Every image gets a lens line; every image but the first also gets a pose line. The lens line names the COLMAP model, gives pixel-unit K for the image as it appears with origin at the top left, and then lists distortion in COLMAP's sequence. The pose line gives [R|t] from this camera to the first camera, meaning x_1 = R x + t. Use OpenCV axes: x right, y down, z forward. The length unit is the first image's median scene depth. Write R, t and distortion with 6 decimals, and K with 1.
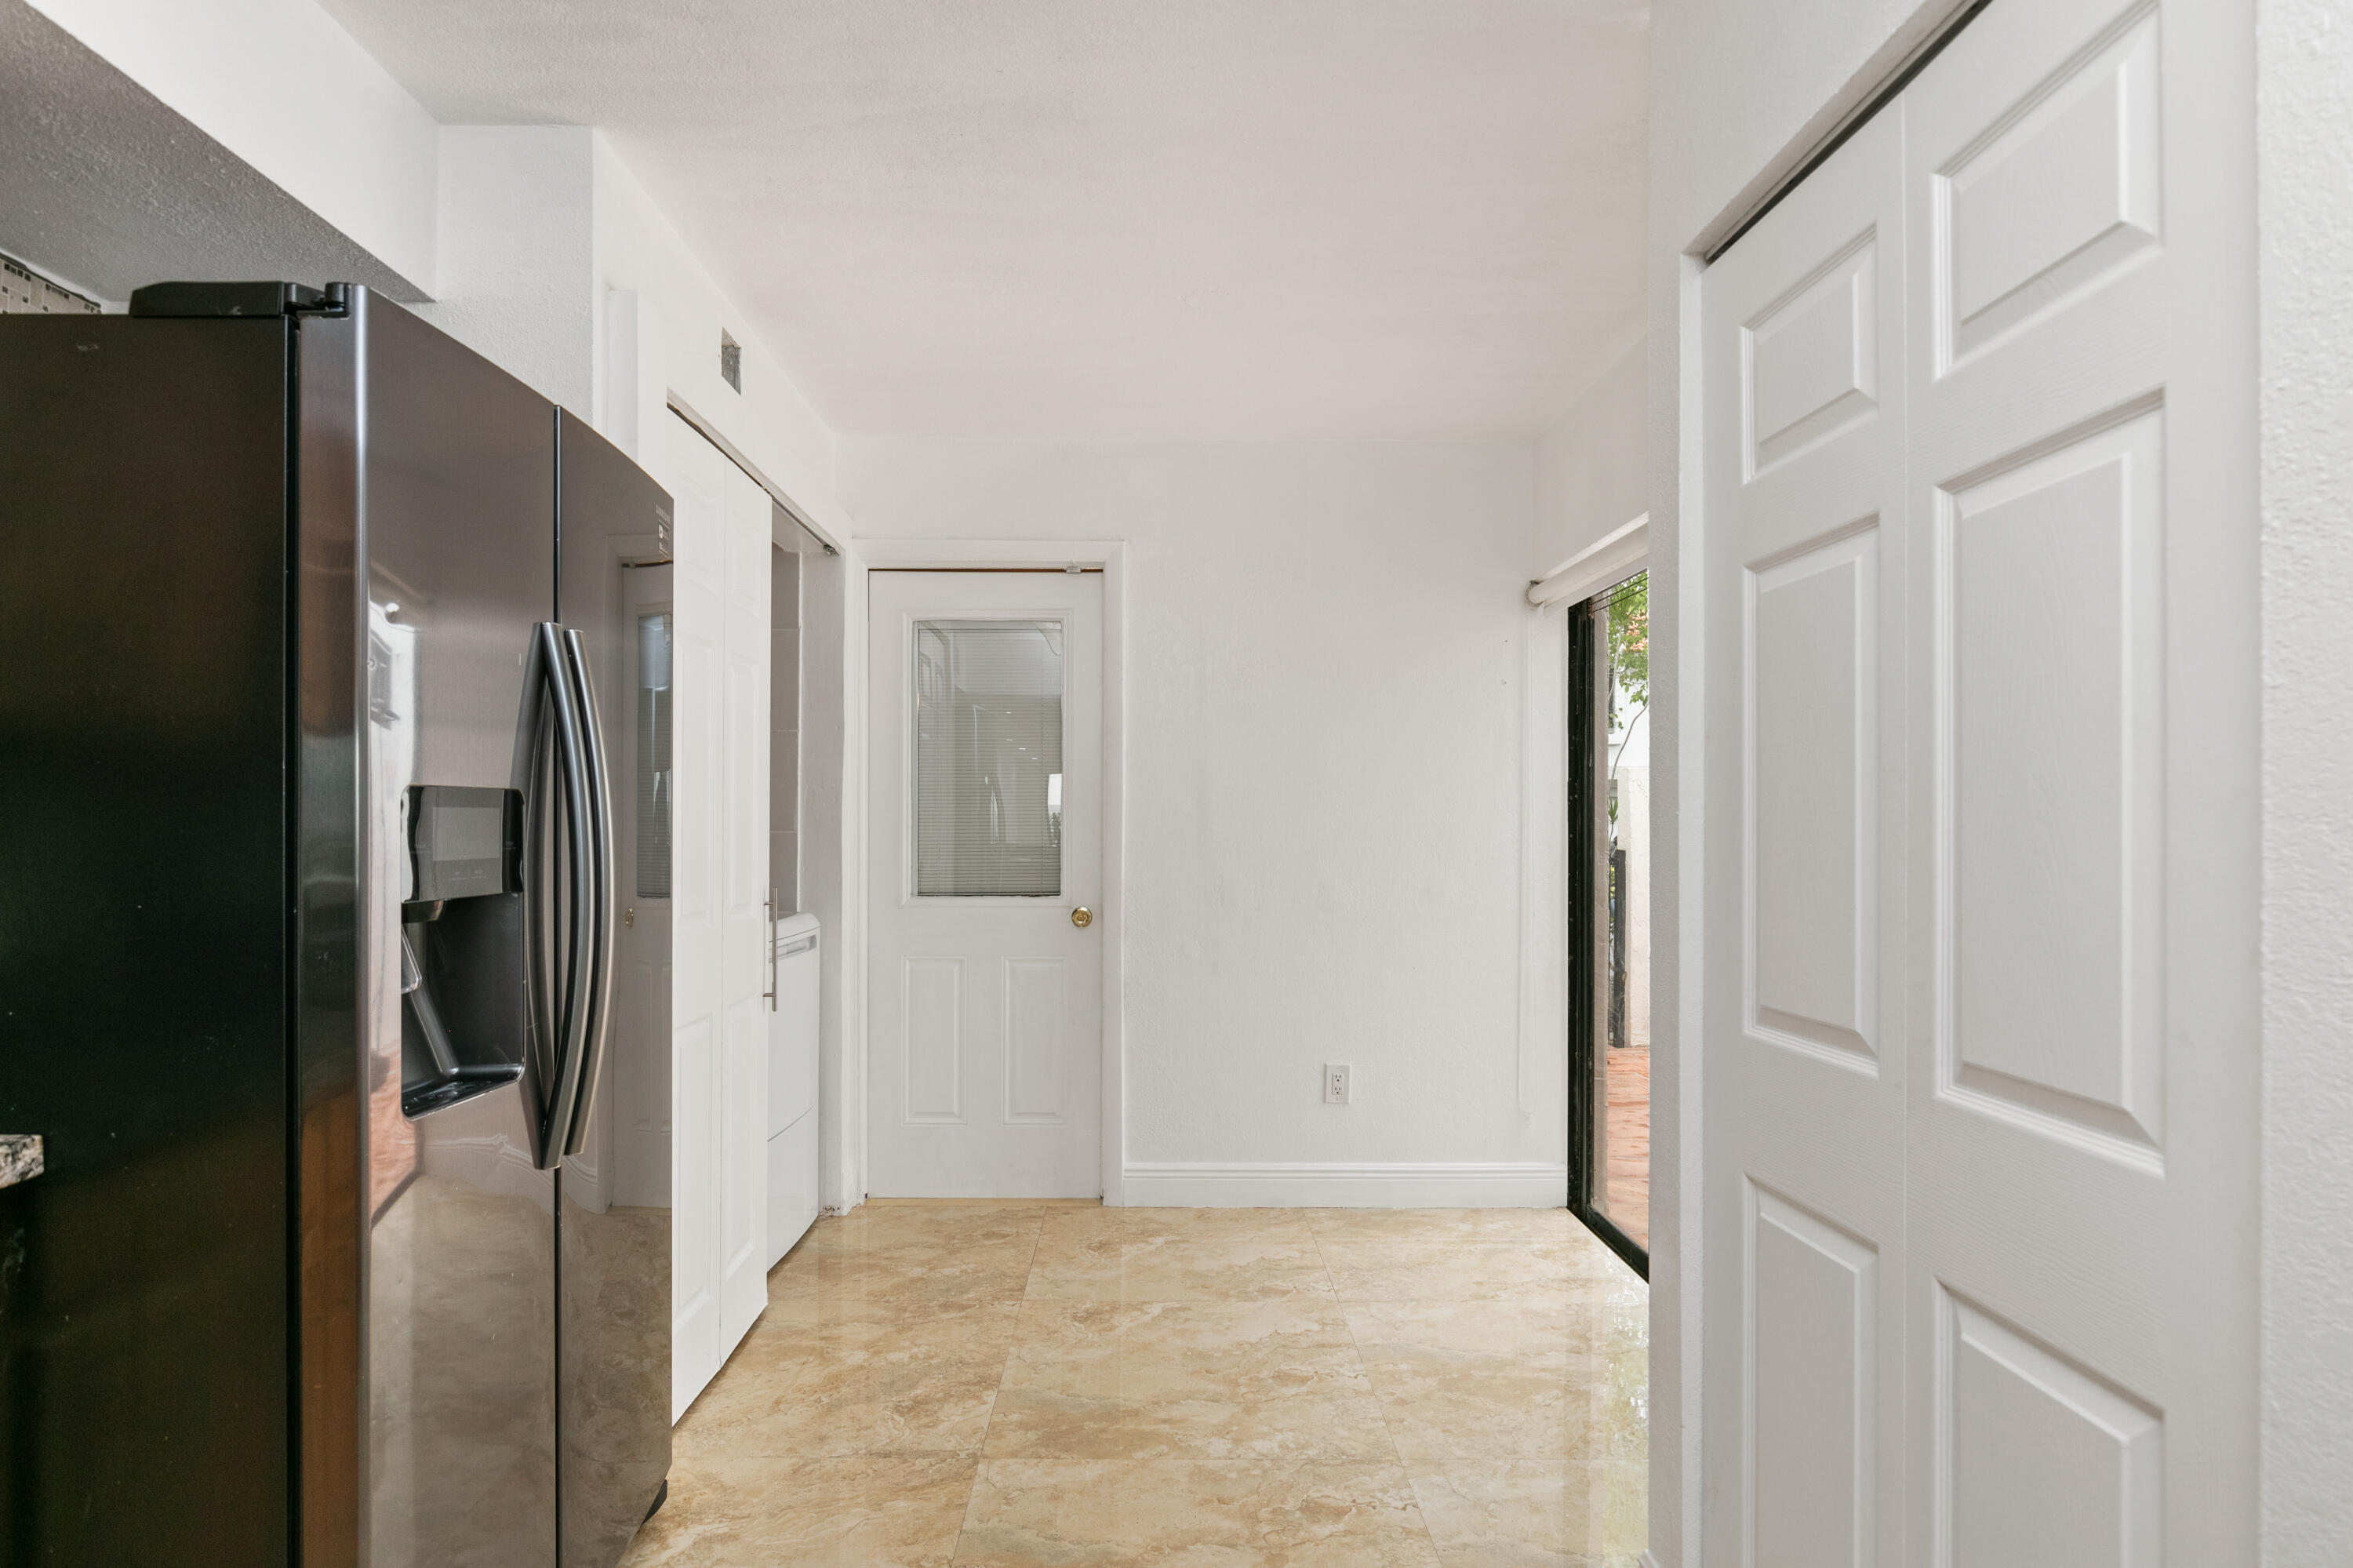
lens RADIAL K [[1466.9, 0, 1174.8], [0, 1466.9, 800.3], [0, 0, 1]] dist [-0.000890, 0.000077]
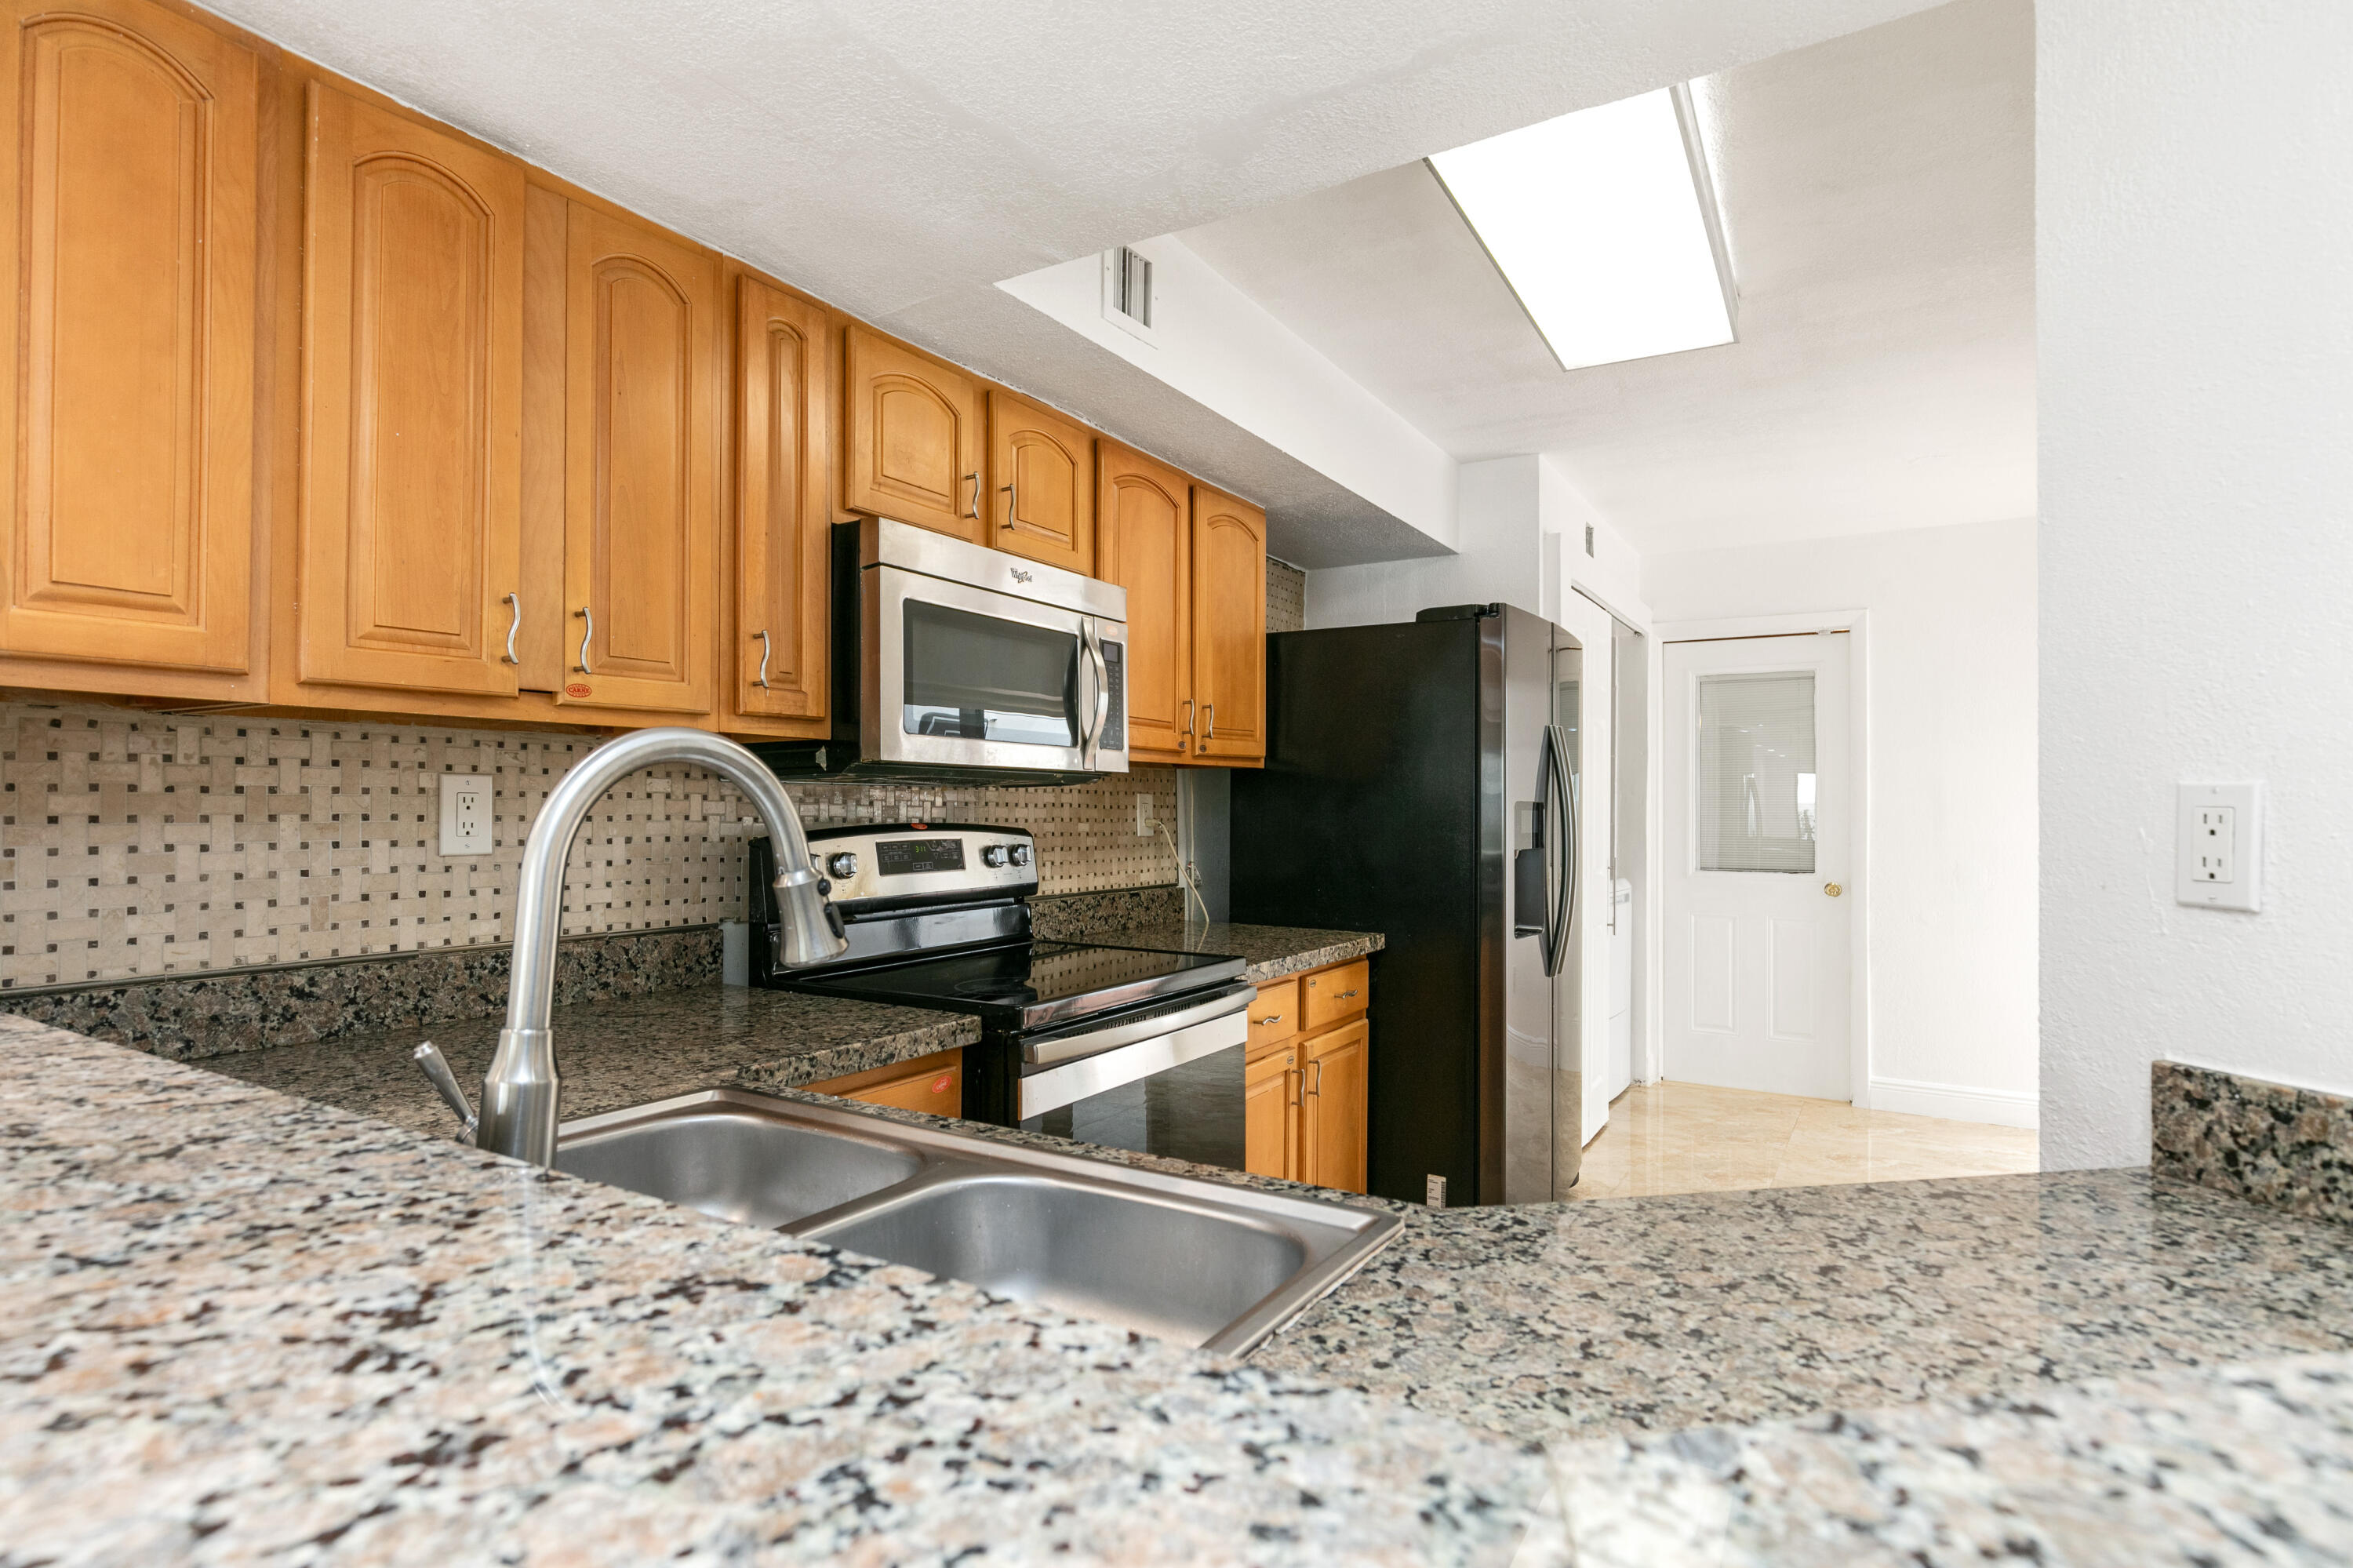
lens RADIAL K [[1215.8, 0, 1158.4], [0, 1215.8, 787.9], [0, 0, 1]] dist [0.000297, -0.000430]
pose [[0.841564, -0.004854, -0.540136, 0.020335], [-0.000024, 0.999959, -0.009023, -0.004292], [0.540158, 0.007606, 0.841529, -0.296864]]
